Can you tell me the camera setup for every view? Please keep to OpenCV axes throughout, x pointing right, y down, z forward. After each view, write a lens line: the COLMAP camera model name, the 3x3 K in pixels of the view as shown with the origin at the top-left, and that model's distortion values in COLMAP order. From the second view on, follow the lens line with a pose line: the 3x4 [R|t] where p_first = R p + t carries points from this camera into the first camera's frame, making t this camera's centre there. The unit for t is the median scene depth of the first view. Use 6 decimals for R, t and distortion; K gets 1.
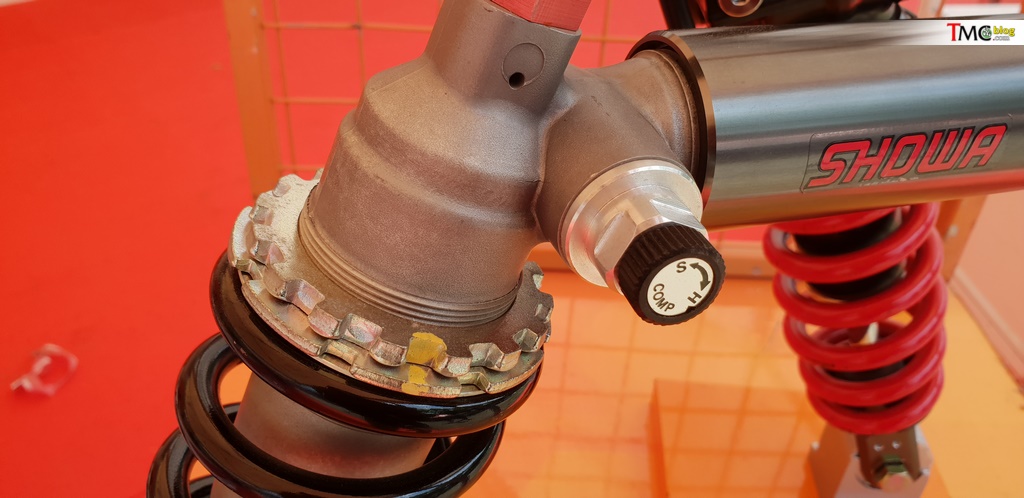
lens RADIAL K [[858.5, 0, 512.0], [0, 858.5, 249.0], [0, 0, 1]] dist [0.012229, 0.006757]
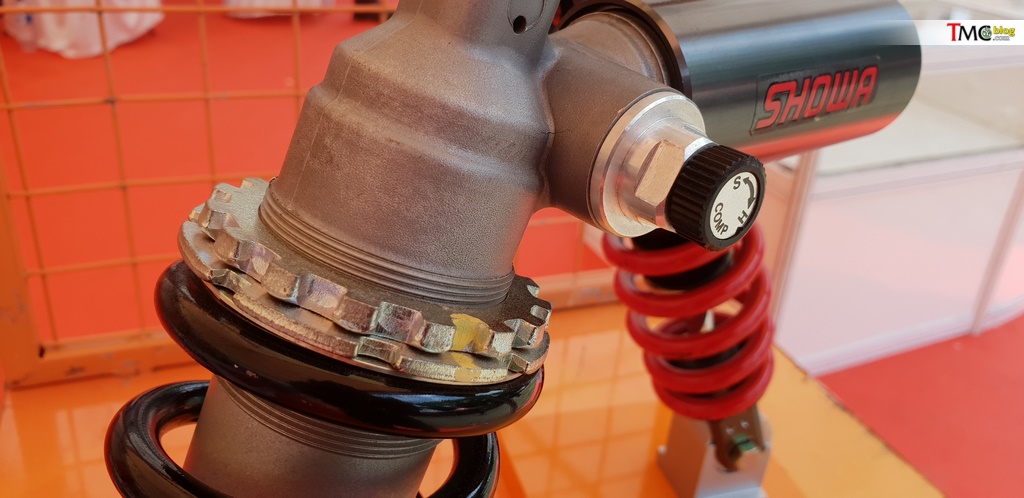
lens RADIAL K [[858.5, 0, 512.0], [0, 858.5, 249.0], [0, 0, 1]] dist [0.012229, 0.006757]
pose [[0.929149, -0.142873, 0.340983, -0.345233], [0.180740, 0.980121, -0.081826, 0.114925], [-0.322514, 0.137658, 0.936502, 0.151498]]
